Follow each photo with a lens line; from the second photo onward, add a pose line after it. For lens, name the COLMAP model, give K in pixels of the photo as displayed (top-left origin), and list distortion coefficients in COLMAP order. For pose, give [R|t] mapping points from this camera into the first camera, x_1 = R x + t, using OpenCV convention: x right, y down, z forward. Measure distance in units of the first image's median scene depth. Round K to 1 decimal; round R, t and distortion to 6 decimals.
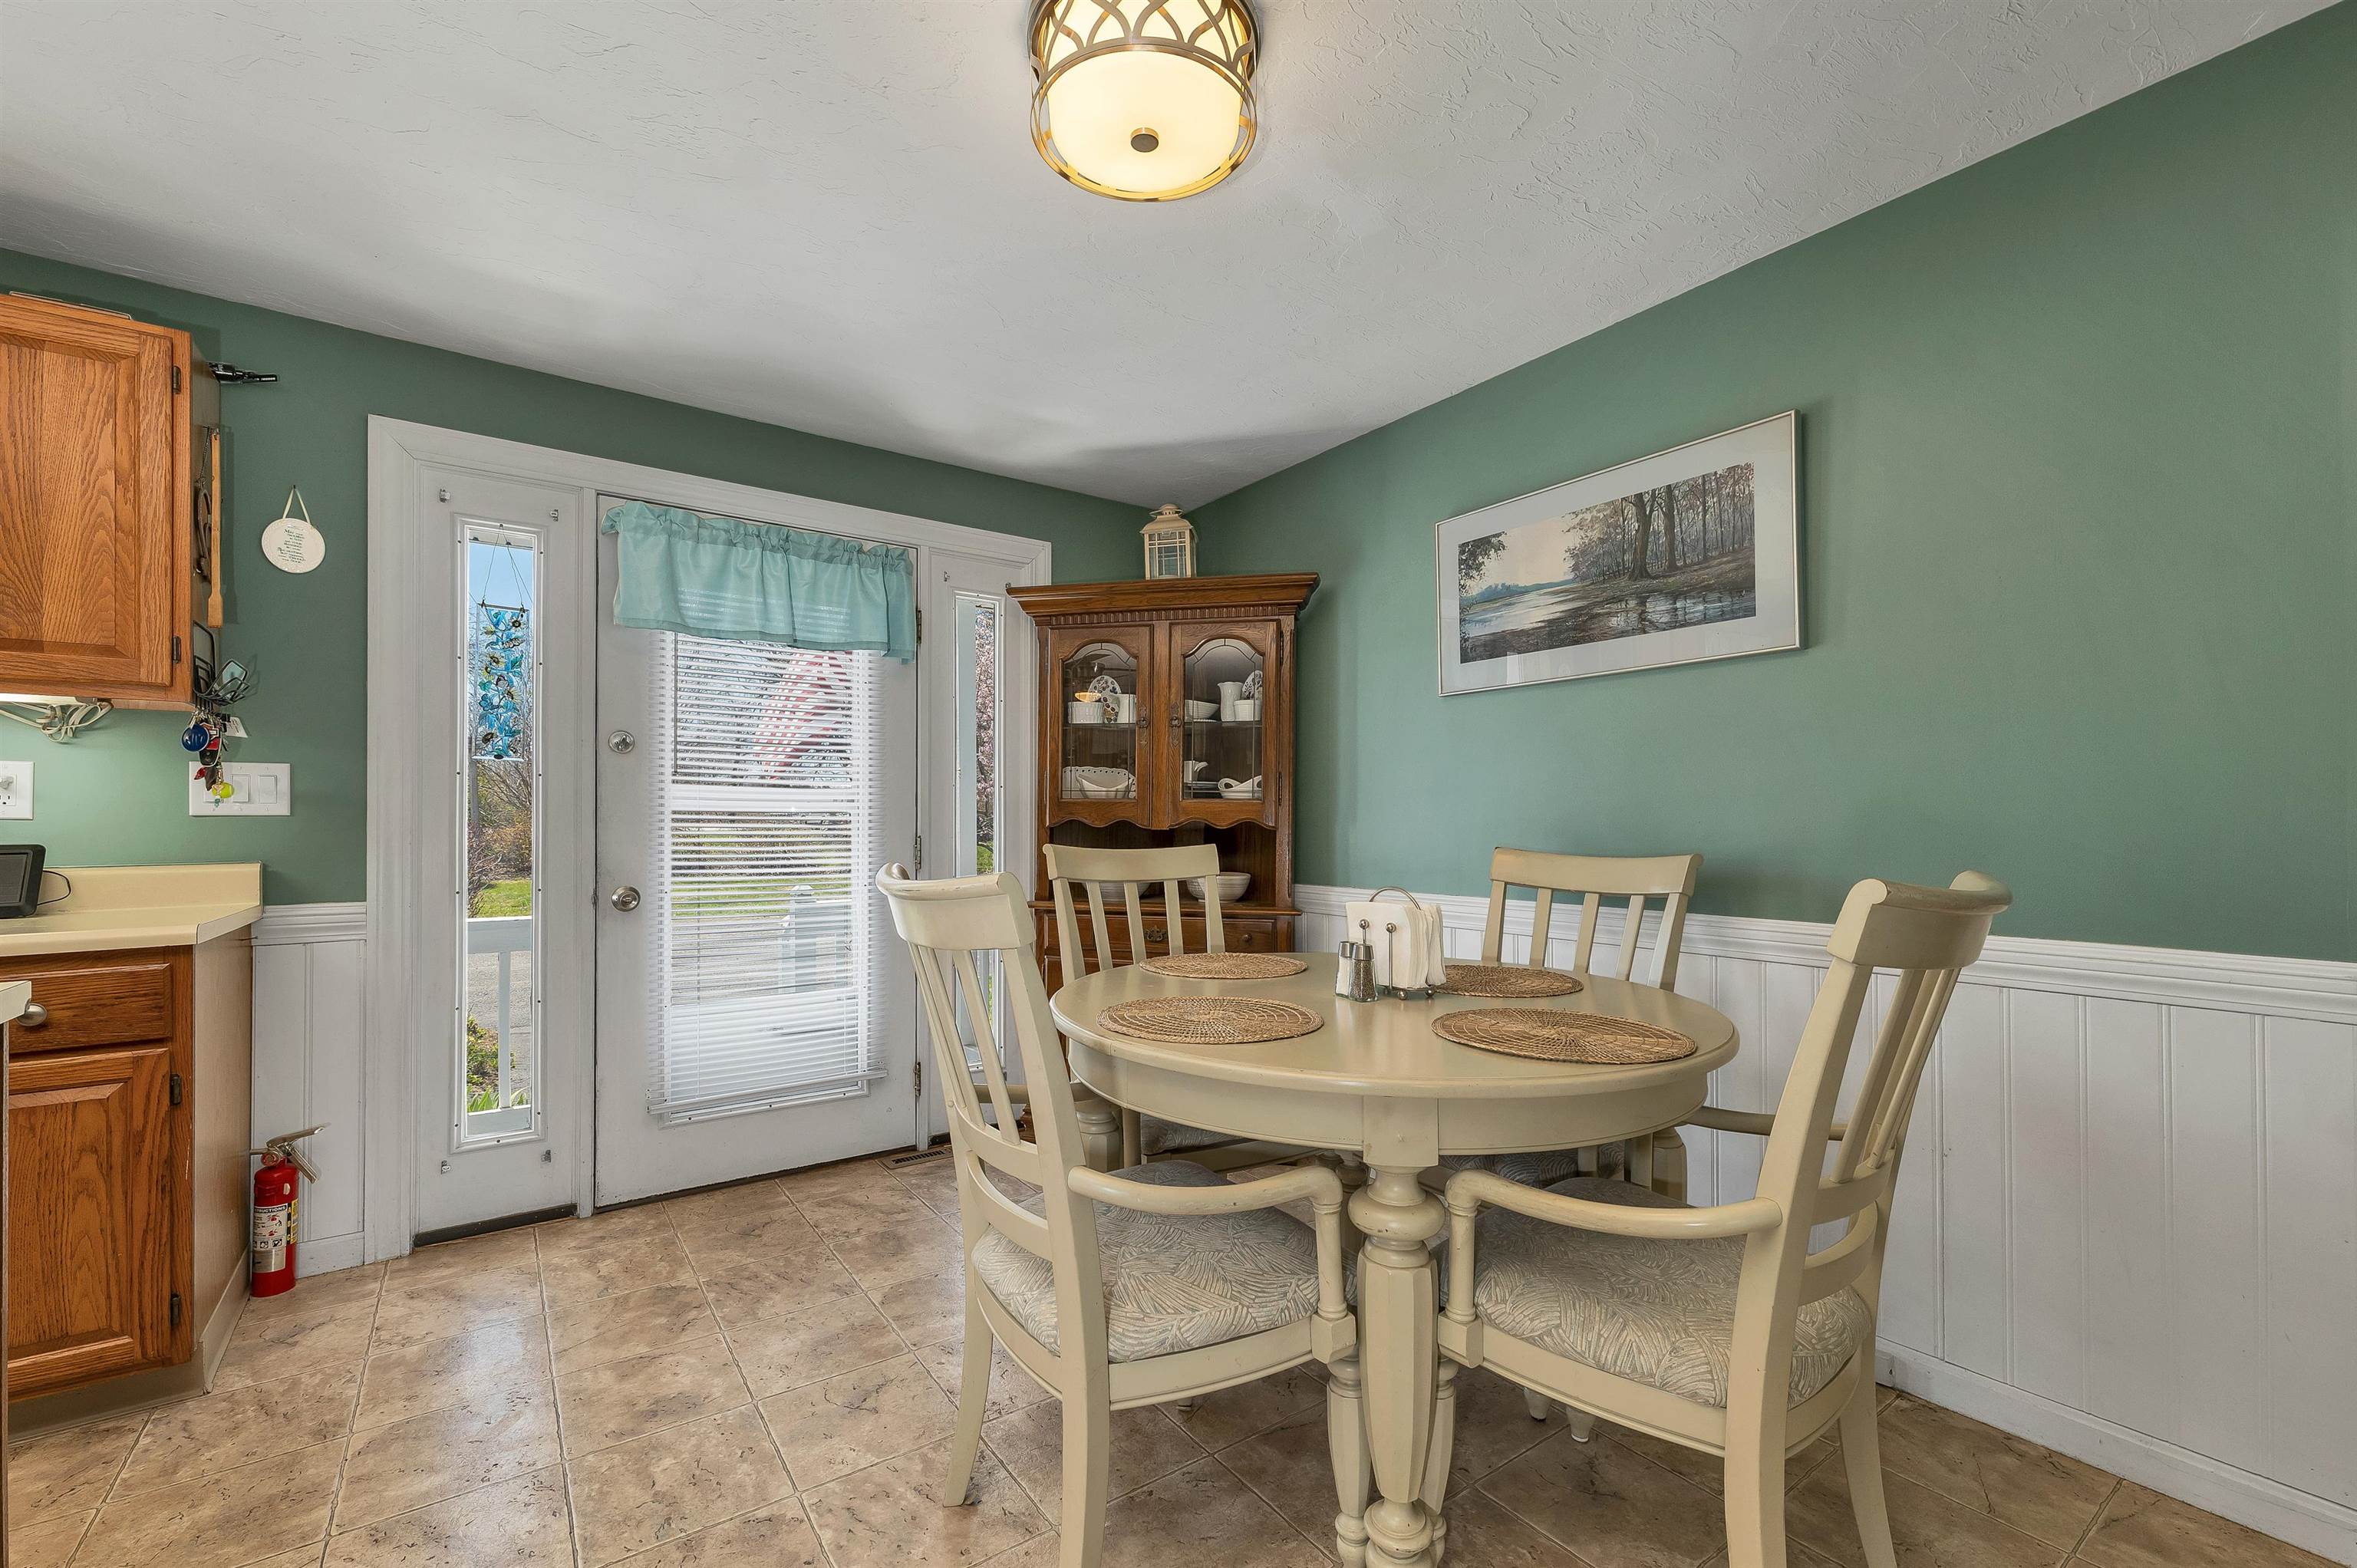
lens RADIAL K [[982.3, 0, 1169.7], [0, 982.3, 815.3], [0, 0, 1]] dist [-0.000363, 0.000178]
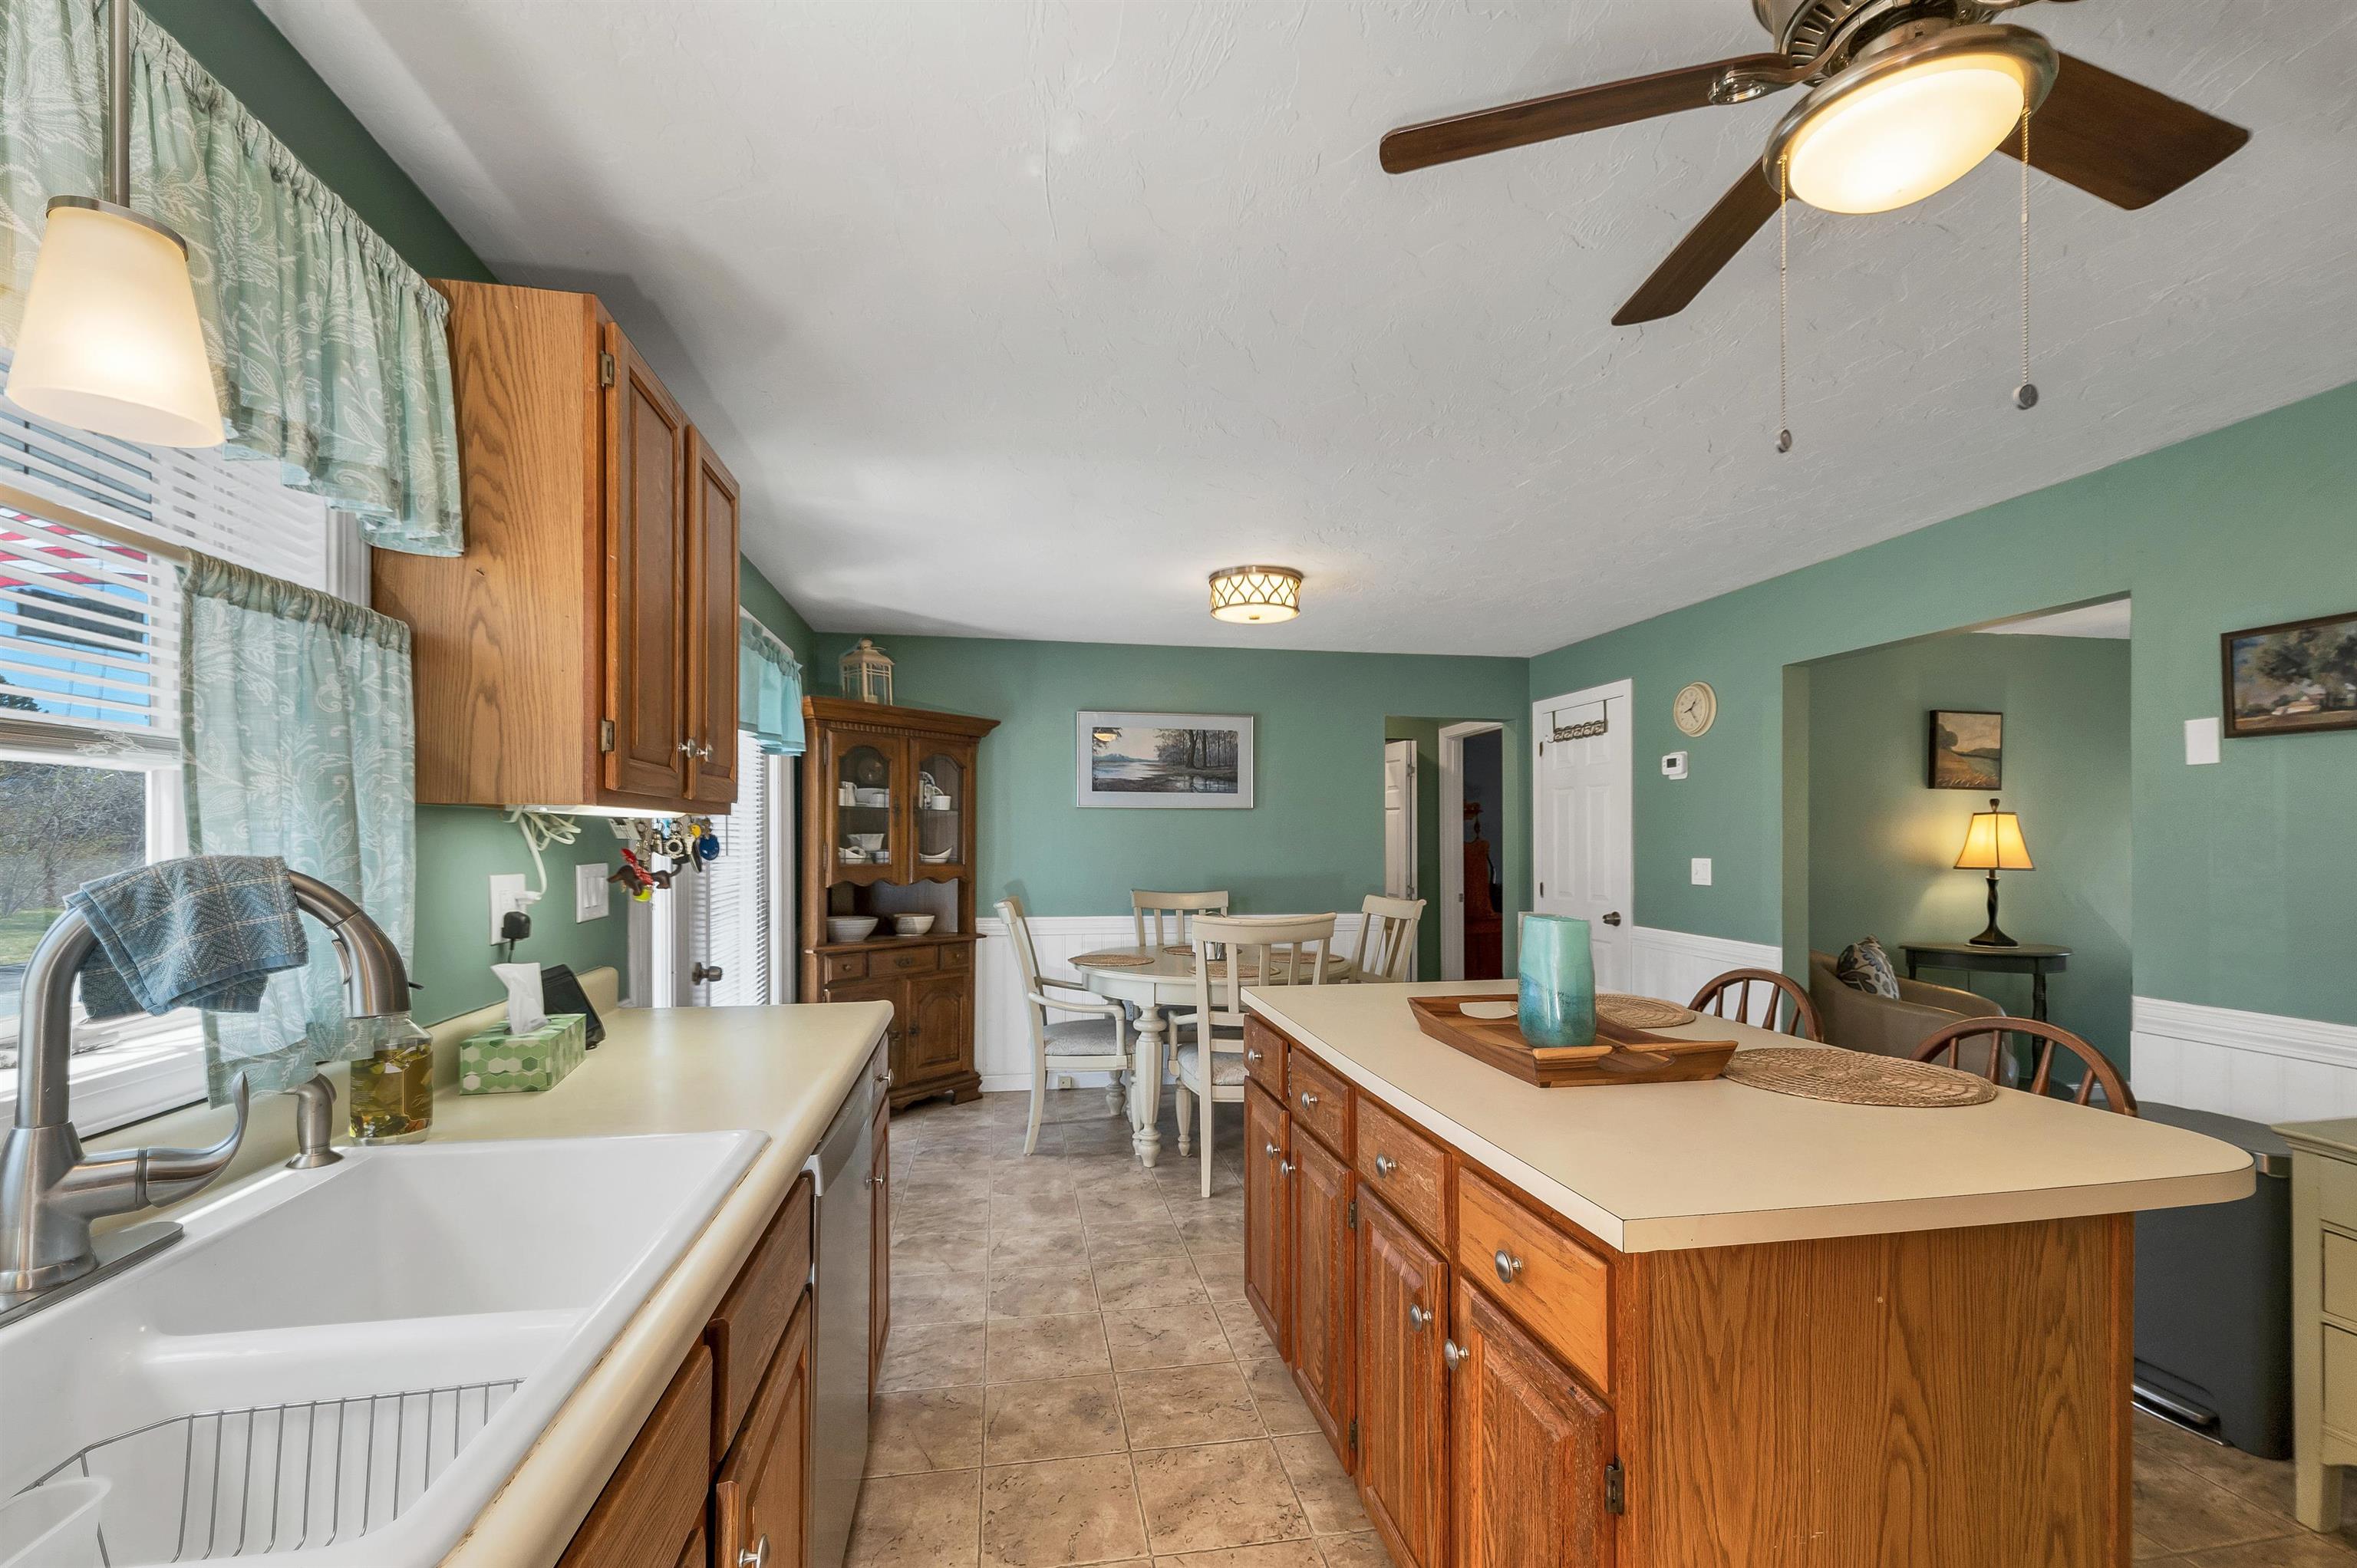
lens RADIAL K [[982.3, 0, 1170.8], [0, 982.3, 827.5], [0, 0, 1]] dist [-0.000363, 0.000178]
pose [[0.439244, 0.003010, 0.898363, -1.530128], [-0.008875, 0.999960, 0.000990, -0.104516], [-0.898324, -0.008408, 0.439253, 0.055199]]
